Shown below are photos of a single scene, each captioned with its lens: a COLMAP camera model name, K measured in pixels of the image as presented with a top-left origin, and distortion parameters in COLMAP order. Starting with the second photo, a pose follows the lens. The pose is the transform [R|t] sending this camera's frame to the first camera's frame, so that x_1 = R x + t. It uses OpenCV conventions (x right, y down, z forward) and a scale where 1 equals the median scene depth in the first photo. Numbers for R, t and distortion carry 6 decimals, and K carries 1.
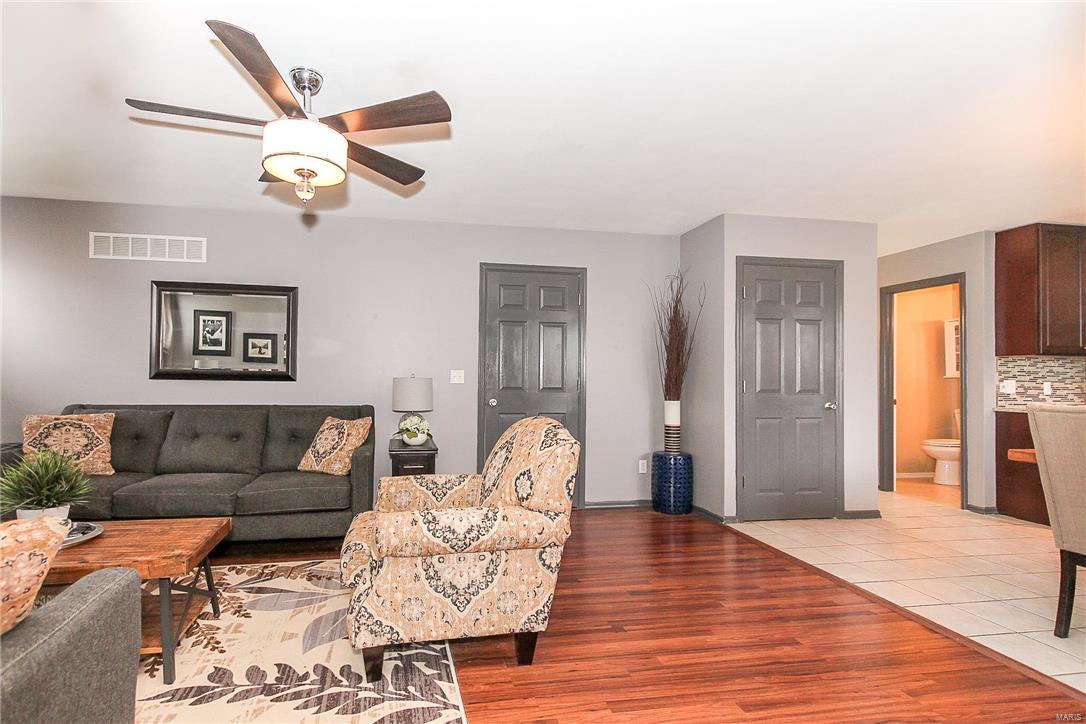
lens RADIAL K [[577.8, 0, 457.4], [0, 577.8, 365.8], [0, 0, 1]] dist [0.001586, -0.000391]
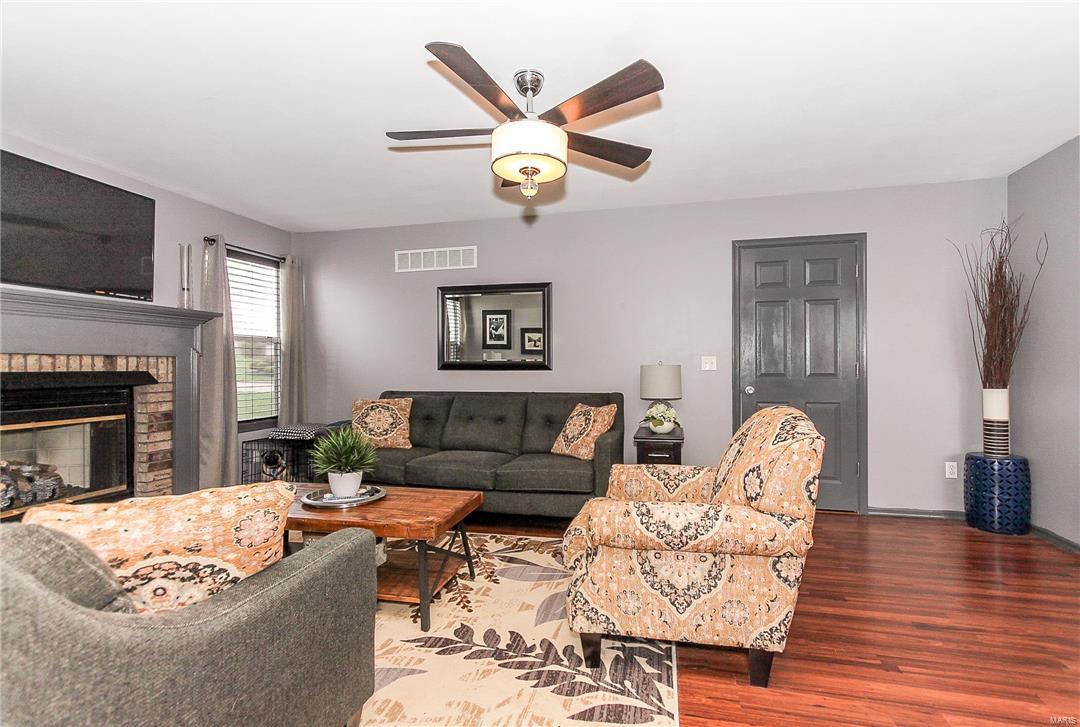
lens RADIAL K [[542.7, 0, 496.4], [0, 542.7, 364.2], [0, 0, 1]] dist [0.003520, 0.001588]
pose [[0.912221, -0.016330, -0.409372, 0.079965], [0.022569, 0.999691, 0.010415, 0.005386], [0.409075, -0.018740, 0.912308, 0.067286]]
